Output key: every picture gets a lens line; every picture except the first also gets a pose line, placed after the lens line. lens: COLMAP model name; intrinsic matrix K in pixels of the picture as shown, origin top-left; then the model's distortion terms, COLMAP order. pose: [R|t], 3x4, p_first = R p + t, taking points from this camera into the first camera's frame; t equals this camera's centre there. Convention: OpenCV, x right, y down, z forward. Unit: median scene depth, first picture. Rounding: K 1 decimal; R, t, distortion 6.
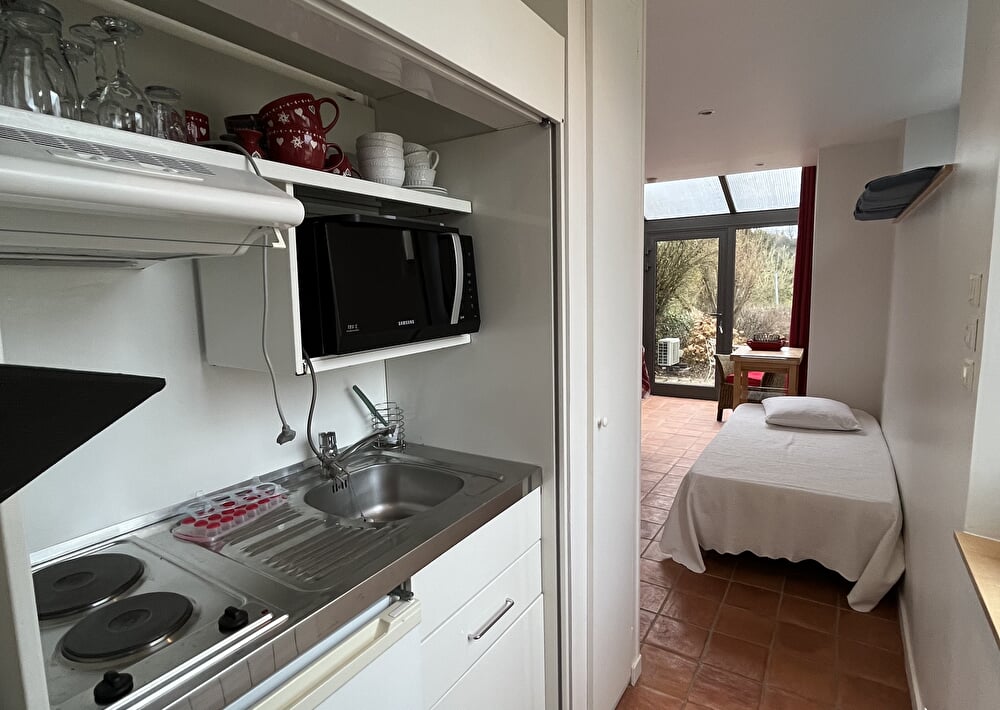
lens RADIAL K [[534.9, 0, 501.2], [0, 534.9, 353.3], [0, 0, 1]] dist [-0.002392, -0.000094]
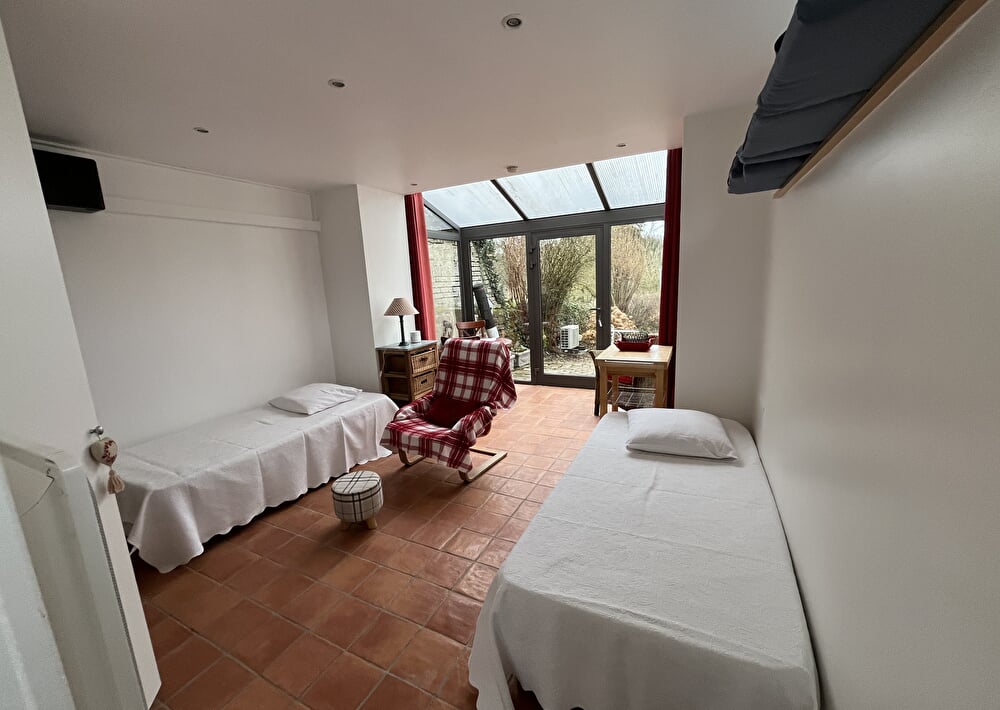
lens RADIAL K [[403.2, 0, 496.8], [0, 403.2, 356.4], [0, 0, 1]] dist [-0.006351, 0.000042]
pose [[0.995413, -0.045005, 0.084429, 0.190362], [0.040281, 0.997570, 0.056853, -0.044460], [-0.086783, -0.053192, 0.994806, 0.308894]]
